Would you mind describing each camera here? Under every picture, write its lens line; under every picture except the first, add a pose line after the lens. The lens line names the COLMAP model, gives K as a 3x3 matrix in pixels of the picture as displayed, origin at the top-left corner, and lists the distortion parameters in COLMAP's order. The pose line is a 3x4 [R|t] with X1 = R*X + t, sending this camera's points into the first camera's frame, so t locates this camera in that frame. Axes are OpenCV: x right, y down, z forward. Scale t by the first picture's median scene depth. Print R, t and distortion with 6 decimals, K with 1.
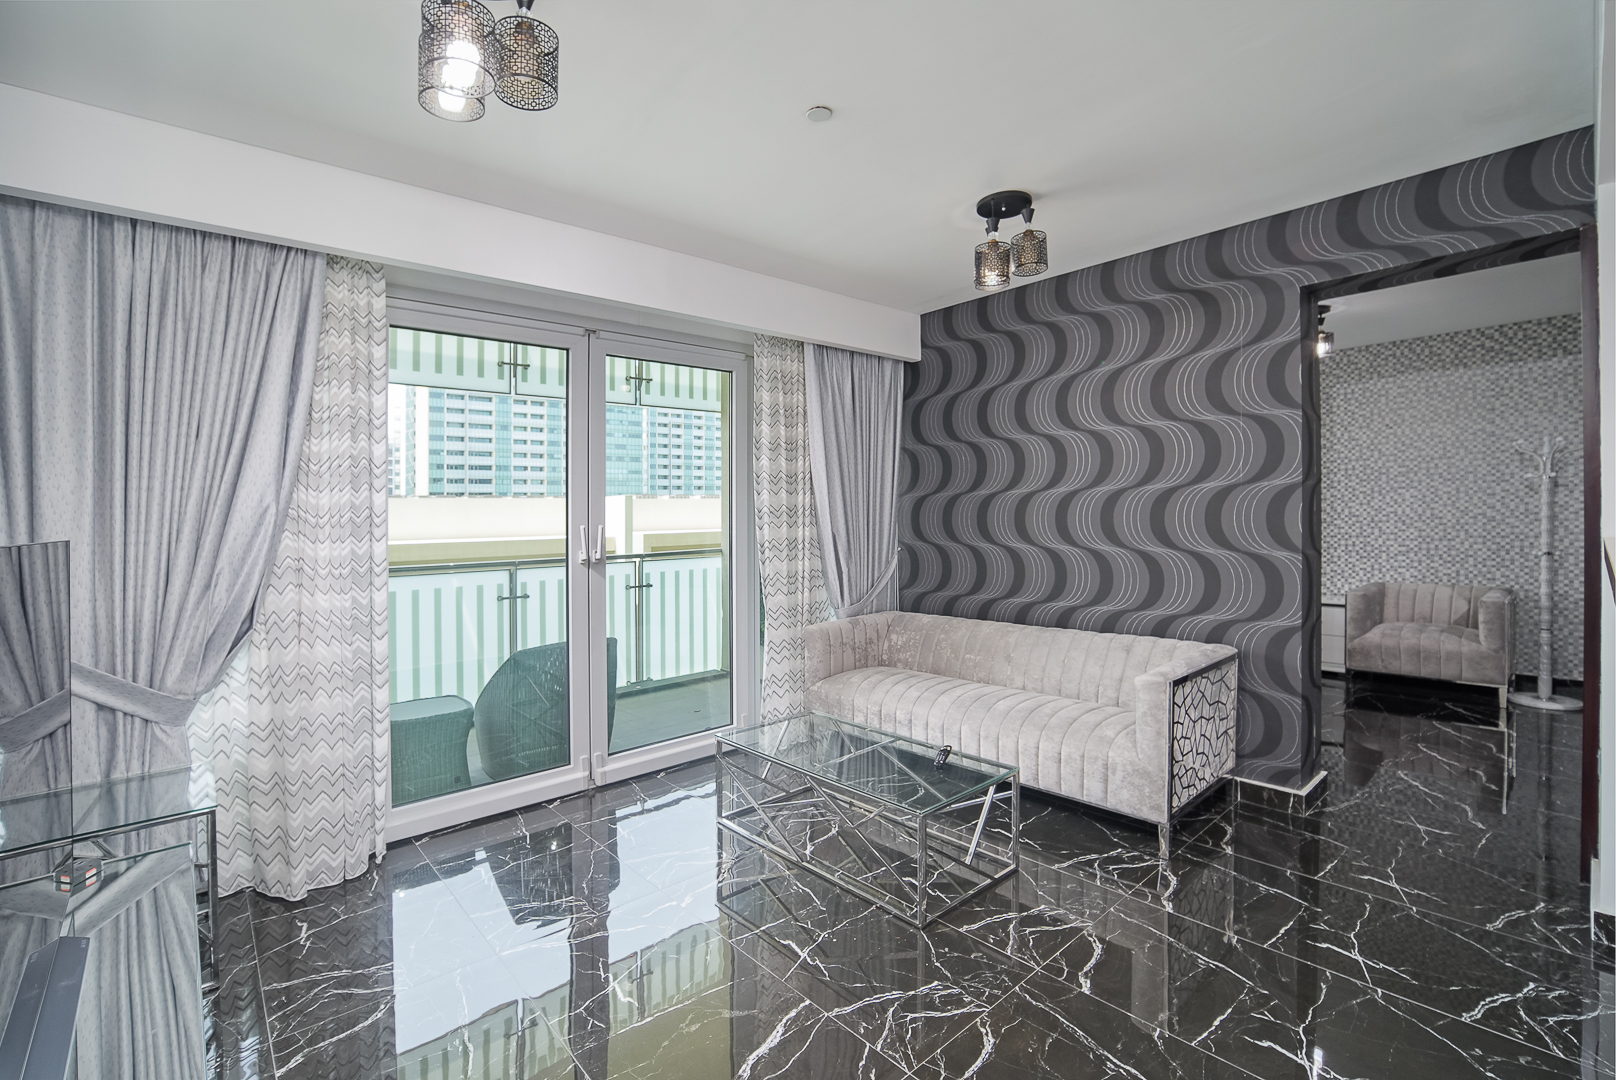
lens RADIAL K [[740.4, 0, 817.5], [0, 740.4, 508.4], [0, 0, 1]] dist [-0.010610, -0.000831]
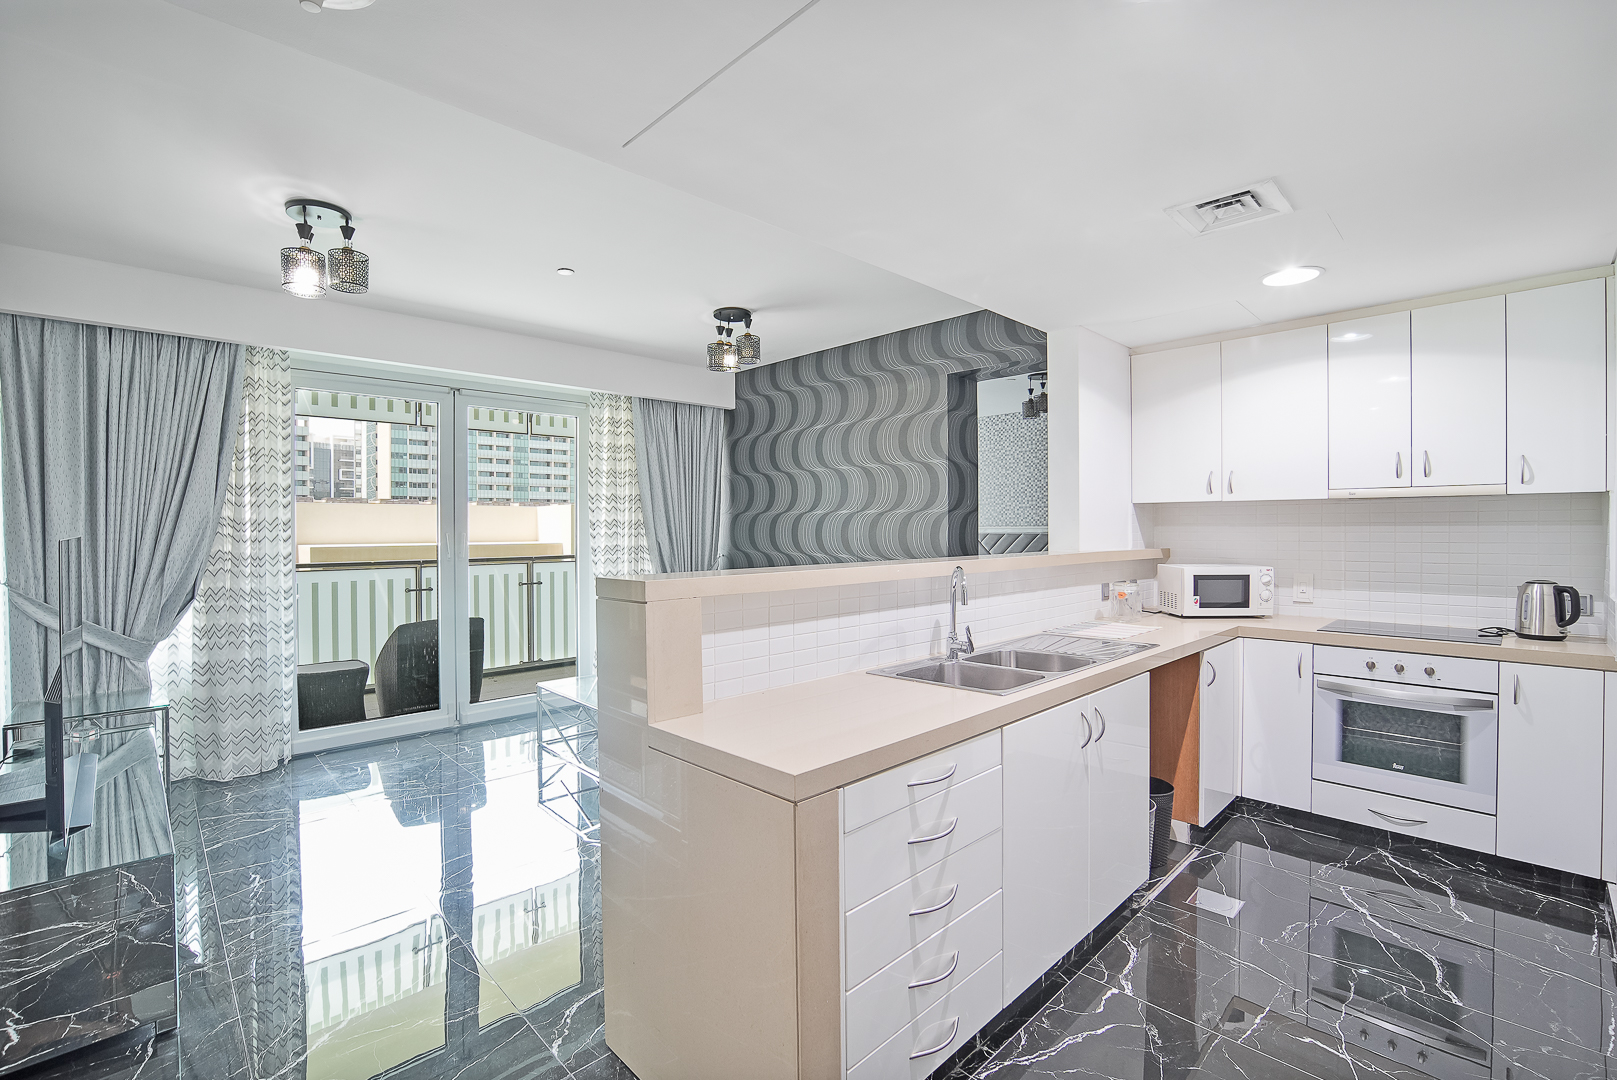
lens RADIAL K [[732.1, 0, 808.5], [0, 732.1, 540.0], [0, 0, 1]] dist [-0.000620, 0.000347]
pose [[0.999336, 0.016284, 0.032607, 0.387855], [-0.017142, 0.999510, 0.026204, -0.012991], [-0.032164, -0.026745, 0.999125, -0.473526]]
